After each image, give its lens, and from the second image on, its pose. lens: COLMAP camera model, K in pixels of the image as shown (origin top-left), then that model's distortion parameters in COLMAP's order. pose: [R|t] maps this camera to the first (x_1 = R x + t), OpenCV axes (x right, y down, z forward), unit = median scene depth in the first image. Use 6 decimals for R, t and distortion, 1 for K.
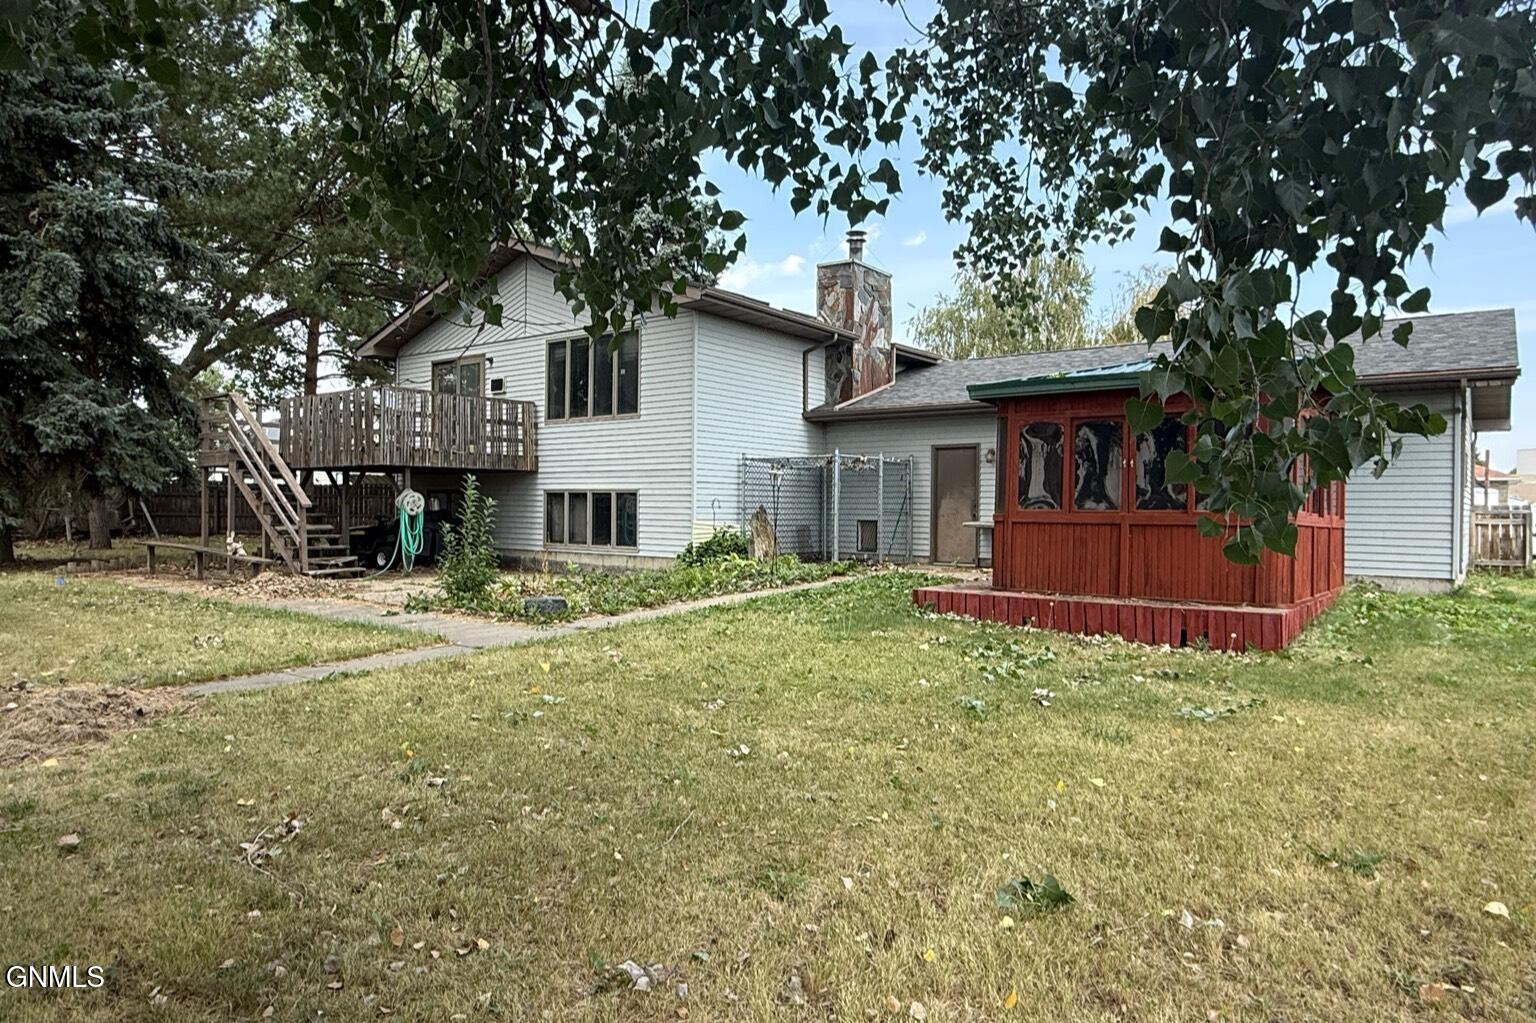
lens RADIAL K [[932.6, 0, 768.0], [0, 932.6, 511.5], [0, 0, 1]] dist [-0.000832, 0.000185]
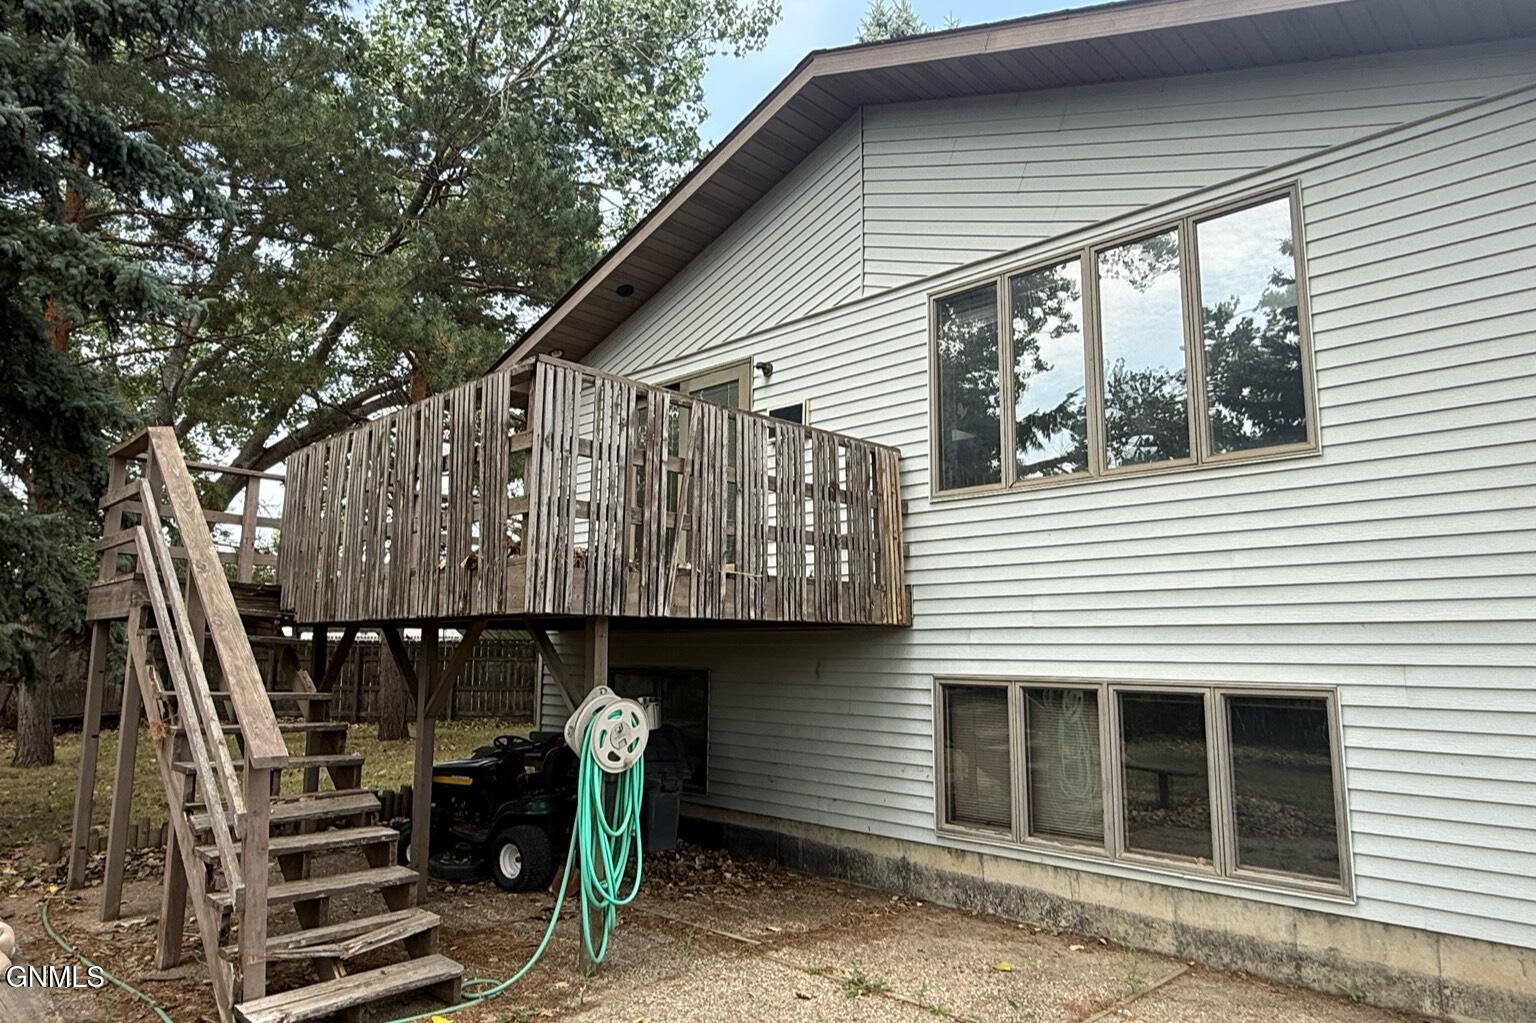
lens RADIAL K [[932.6, 0, 768.0], [0, 932.6, 511.5], [0, 0, 1]] dist [-0.000832, 0.000185]
pose [[0.993406, -0.019413, -0.112996, -0.274424], [0.001906, 0.988221, -0.153022, -0.032766], [0.114636, 0.151798, 0.981741, 0.642284]]
